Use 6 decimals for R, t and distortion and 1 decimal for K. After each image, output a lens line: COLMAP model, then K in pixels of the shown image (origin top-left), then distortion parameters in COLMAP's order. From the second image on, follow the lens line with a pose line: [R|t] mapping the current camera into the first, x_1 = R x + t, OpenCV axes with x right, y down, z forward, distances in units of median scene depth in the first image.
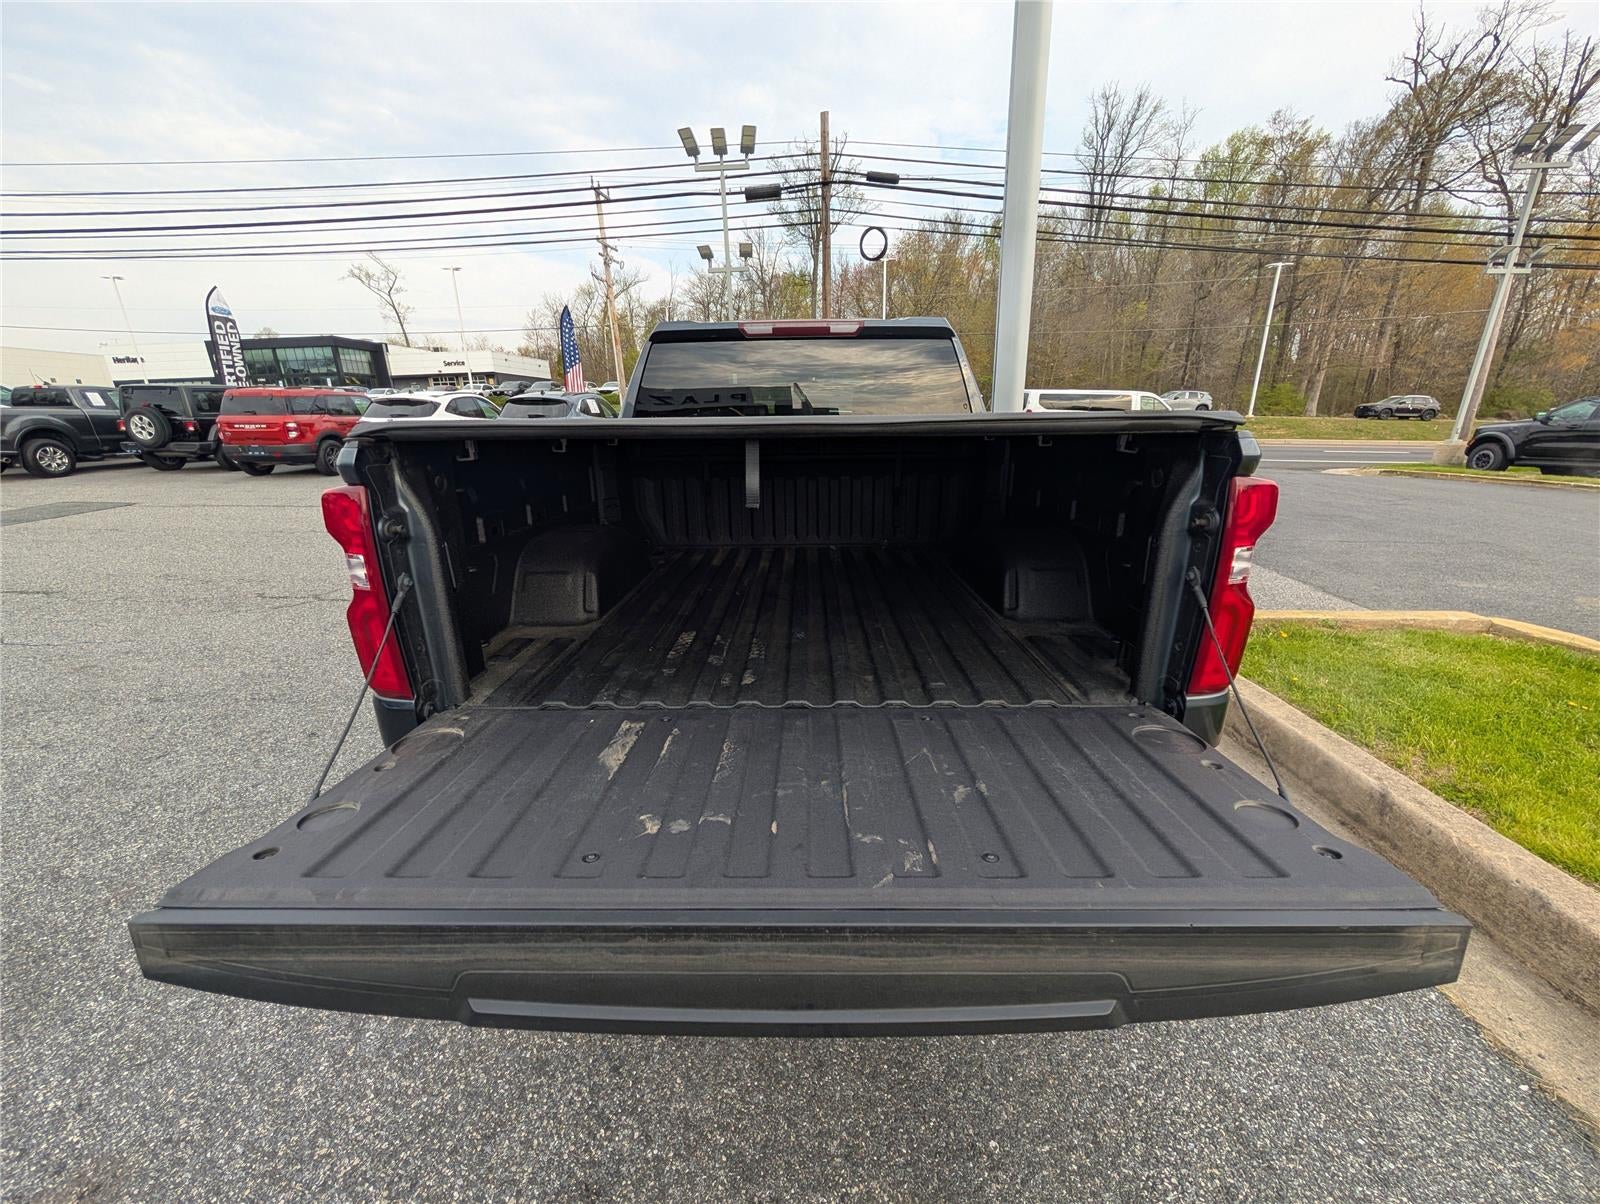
lens RADIAL K [[606.5, 0, 793.2], [0, 606.5, 607.9], [0, 0, 1]] dist [0.004568, -0.001332]
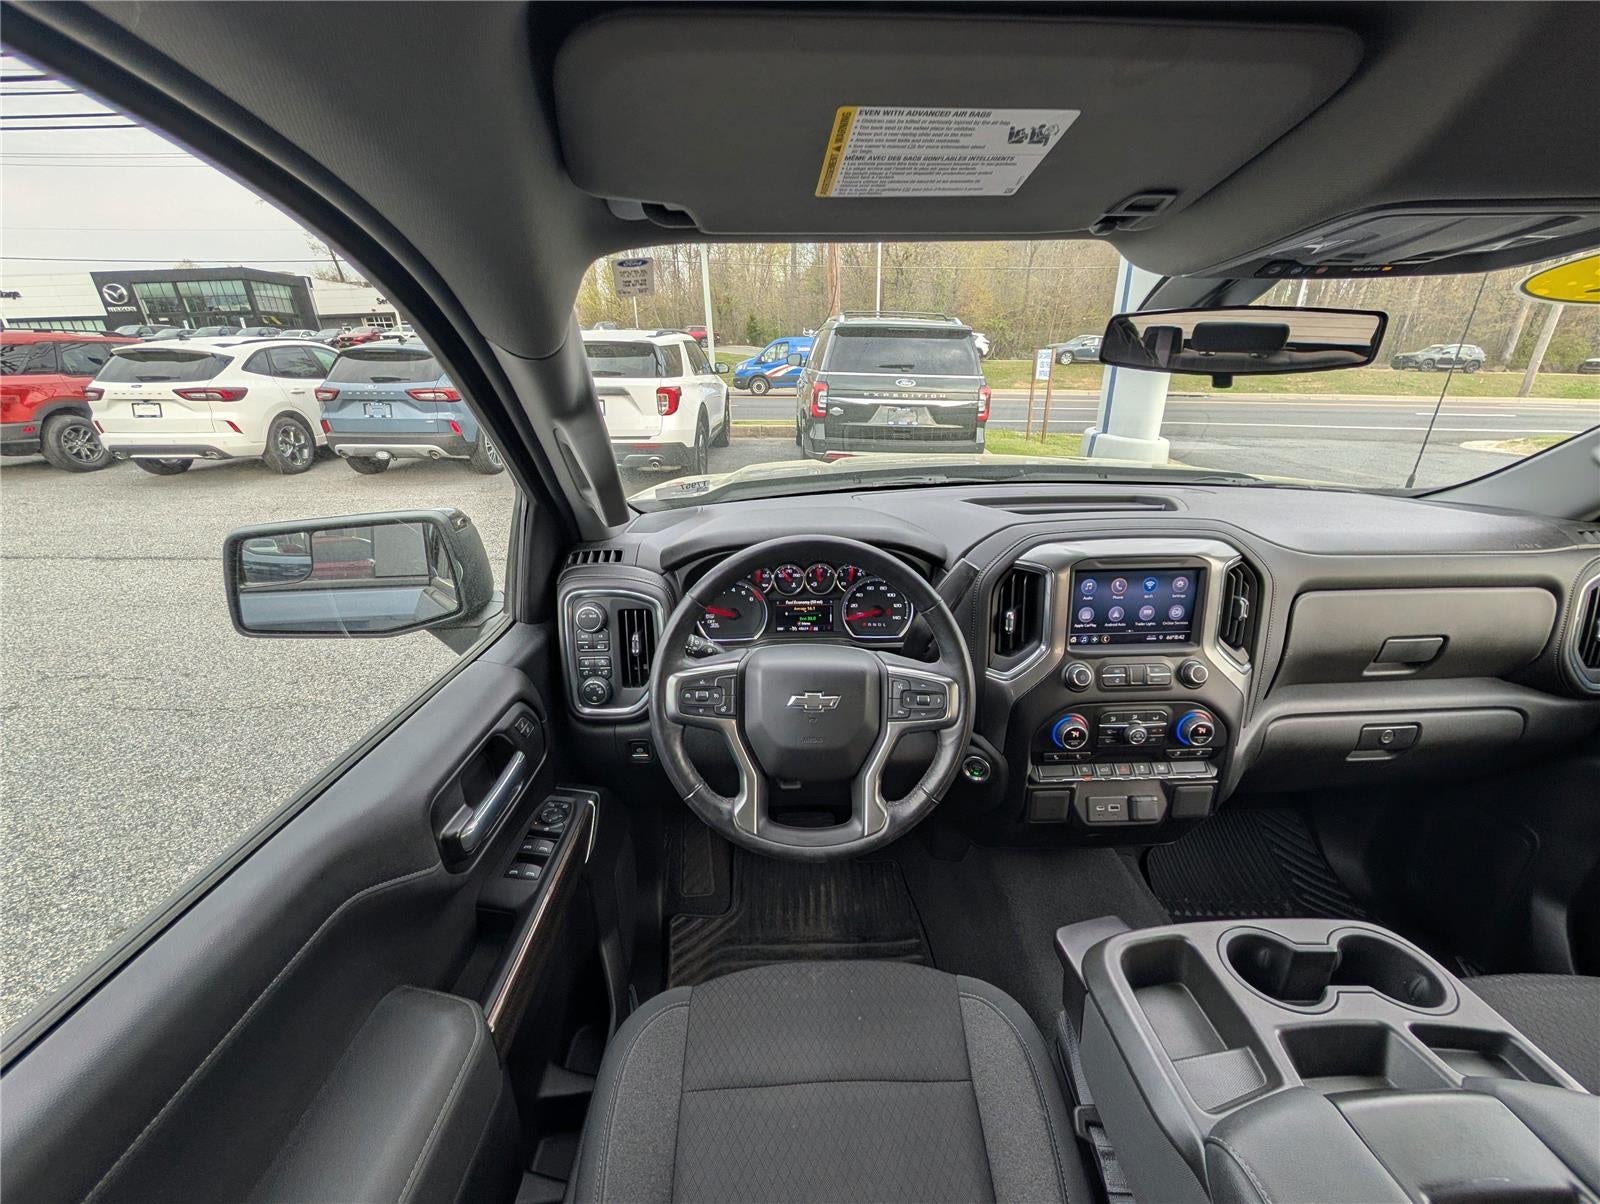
lens RADIAL K [[606.5, 0, 803.7], [0, 606.5, 601.9], [0, 0, 1]] dist [0.004568, -0.001332]
pose [[0.998579, -0.017160, 0.050448, -0.010788], [0.013542, 0.997370, 0.071208, -0.036605], [-0.051538, -0.070423, 0.996185, 0.098907]]
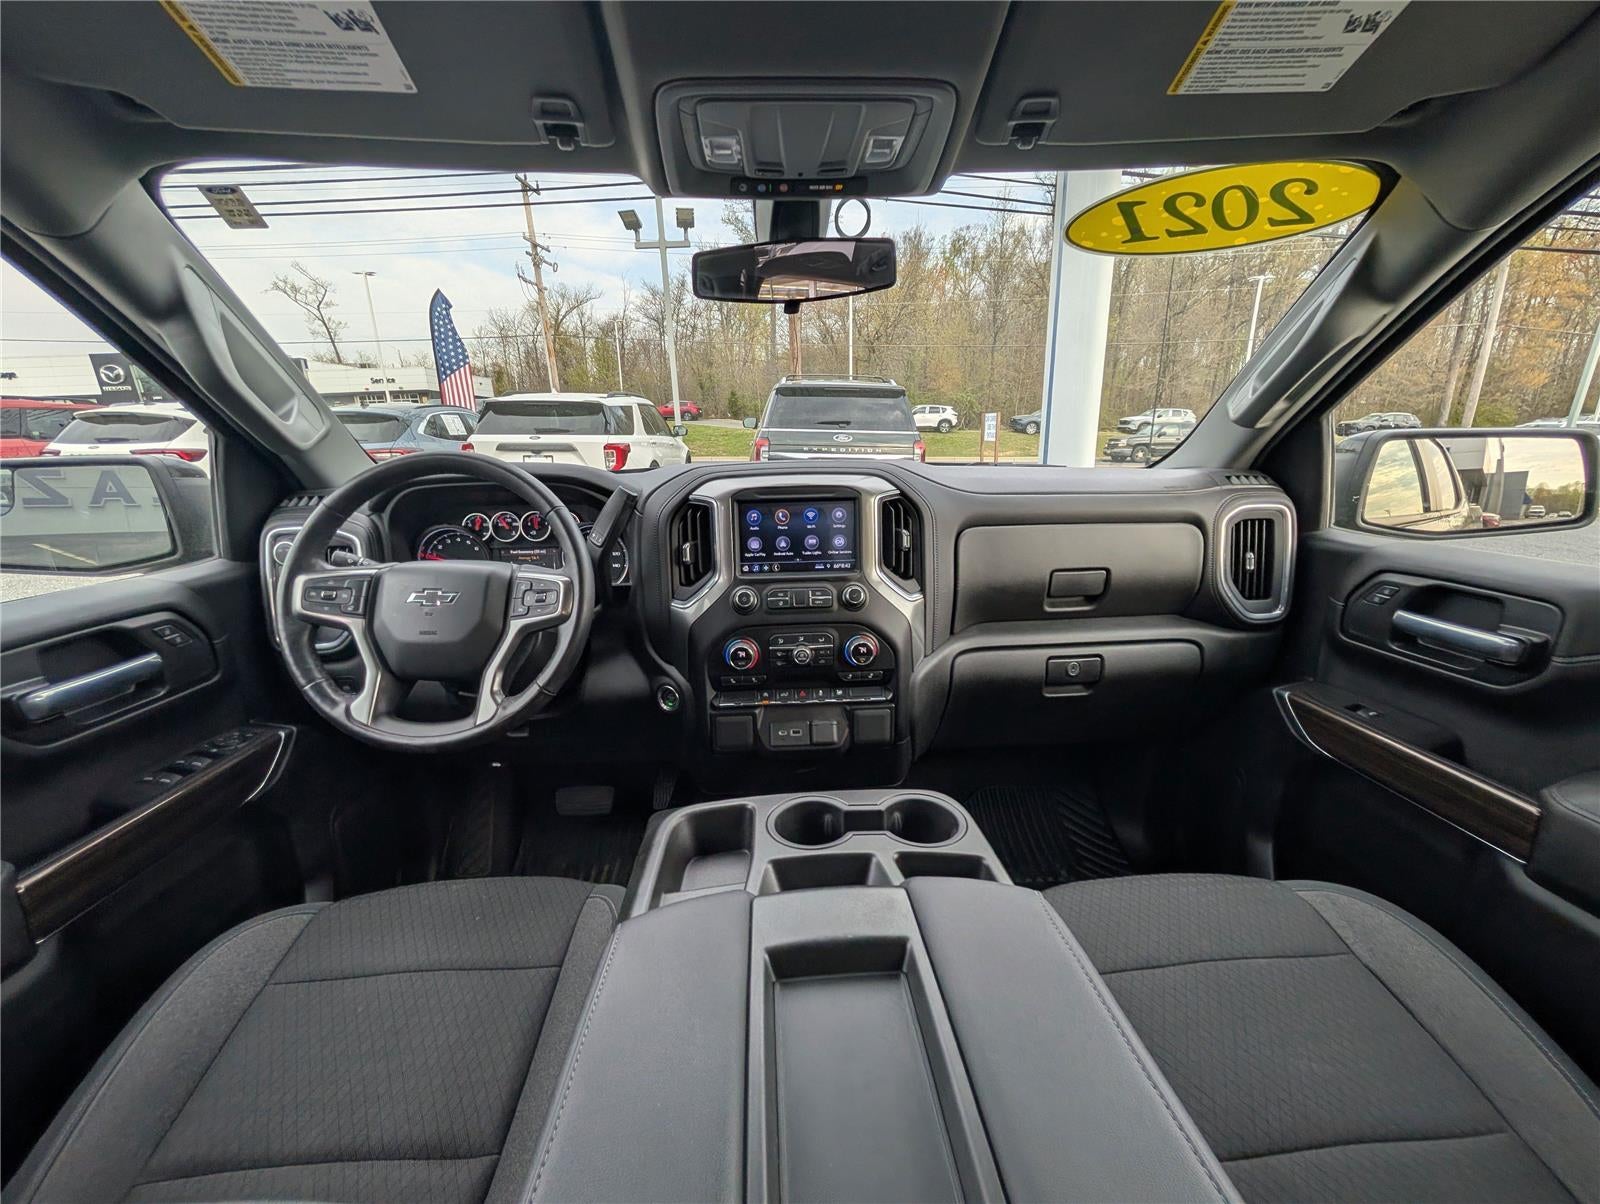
lens RADIAL K [[606.5, 0, 802.1], [0, 606.5, 604.1], [0, 0, 1]] dist [0.004568, -0.001332]
pose [[0.997155, -0.023309, 0.071684, 0.000207], [0.025839, 0.999068, -0.034567, -0.031444], [-0.070811, 0.036321, 0.996828, 0.096714]]
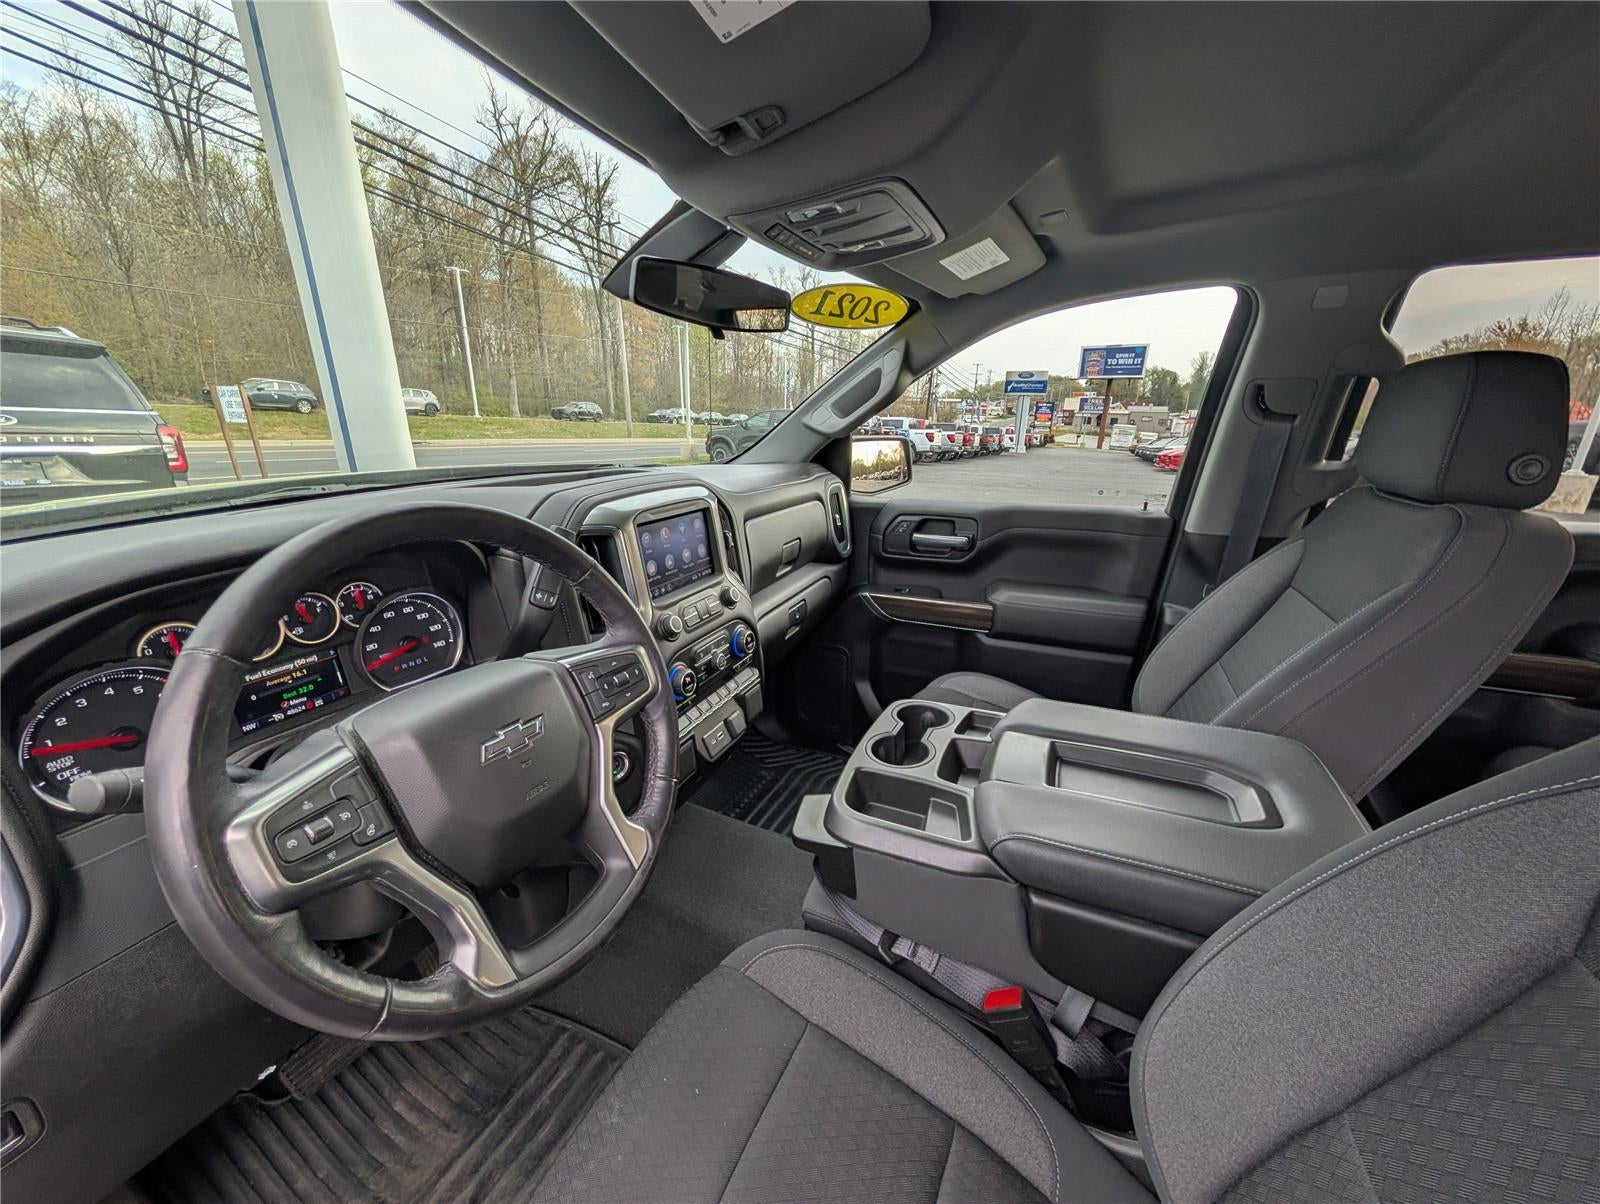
lens RADIAL K [[606.5, 0, 795.6], [0, 606.5, 600.6], [0, 0, 1]] dist [0.004568, -0.001332]
pose [[0.399367, -0.255161, 0.880568, -0.017096], [0.261351, 0.952320, 0.157421, -0.035471], [-0.878750, 0.167269, 0.447012, 0.105568]]
